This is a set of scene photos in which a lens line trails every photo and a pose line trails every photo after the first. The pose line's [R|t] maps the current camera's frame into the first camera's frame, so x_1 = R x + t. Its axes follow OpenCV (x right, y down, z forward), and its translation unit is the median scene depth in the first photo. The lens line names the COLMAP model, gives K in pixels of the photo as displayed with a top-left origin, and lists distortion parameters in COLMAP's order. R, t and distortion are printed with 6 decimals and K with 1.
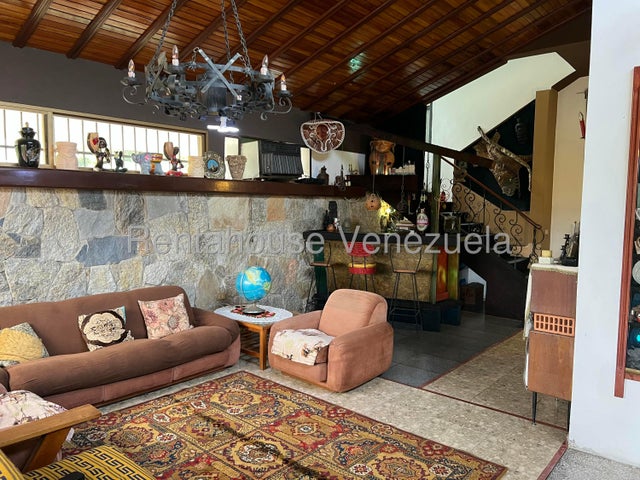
lens RADIAL K [[485.0, 0, 320.0], [0, 485.0, 245.4], [0, 0, 1]] dist [0.034186, 0.000092]
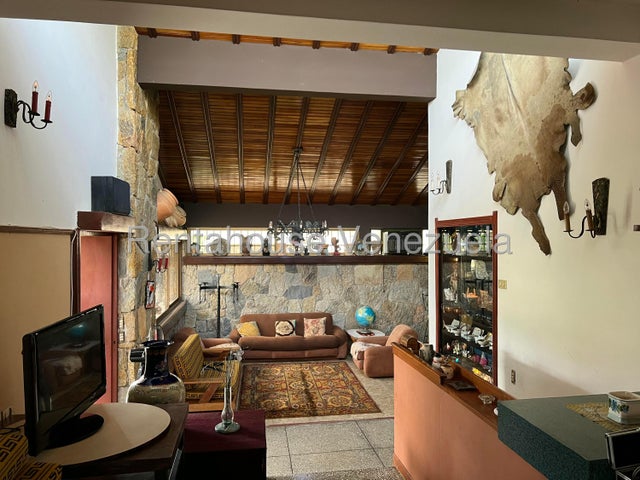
lens RADIAL K [[485.0, 0, 321.0], [0, 485.0, 239.4], [0, 0, 1]] dist [0.034186, 0.000092]
pose [[0.748813, -0.012230, -0.662668, 1.066081], [-0.048566, 0.996129, -0.073264, -0.072153], [0.660999, 0.087045, 0.745321, -0.519520]]
